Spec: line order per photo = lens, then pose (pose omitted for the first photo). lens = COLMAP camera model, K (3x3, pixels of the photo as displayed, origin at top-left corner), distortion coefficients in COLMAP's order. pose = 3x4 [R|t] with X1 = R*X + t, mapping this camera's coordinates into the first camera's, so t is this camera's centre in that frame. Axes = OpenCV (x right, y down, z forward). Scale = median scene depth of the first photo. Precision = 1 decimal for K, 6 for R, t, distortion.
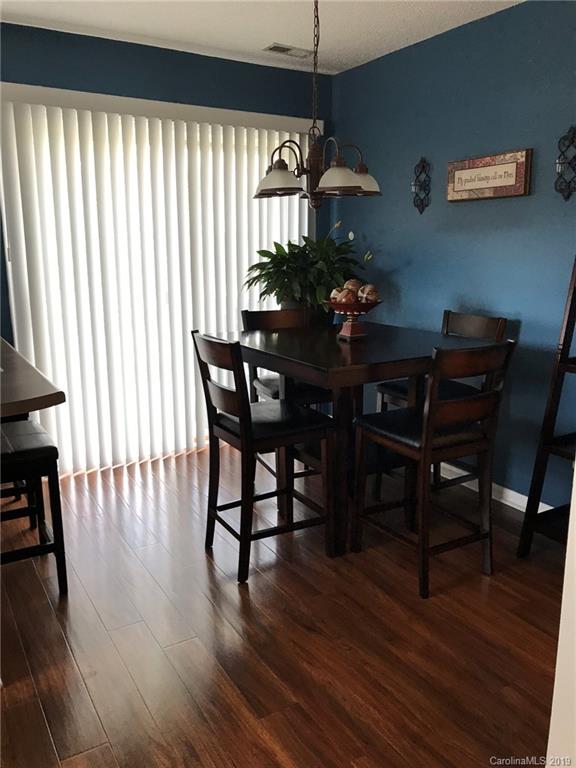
lens RADIAL K [[623.4, 0, 288.0], [0, 623.4, 384.0], [0, 0, 1]] dist [0.002131, 0.003501]
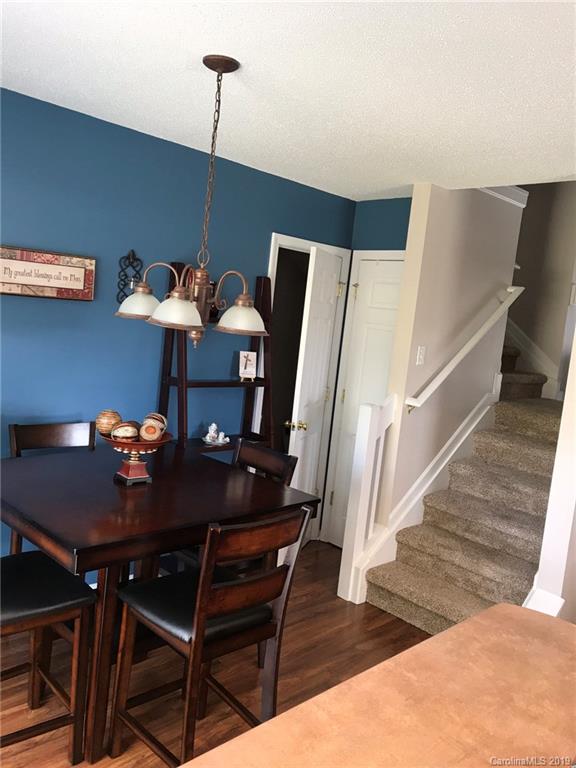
lens RADIAL K [[623.4, 0, 288.0], [0, 623.4, 384.0], [0, 0, 1]] dist [0.002131, 0.003501]
pose [[-0.221831, -0.141059, 0.964828, -0.692963], [0.104932, 0.980282, 0.167444, -0.304308], [-0.969423, 0.138385, -0.202655, 0.904435]]
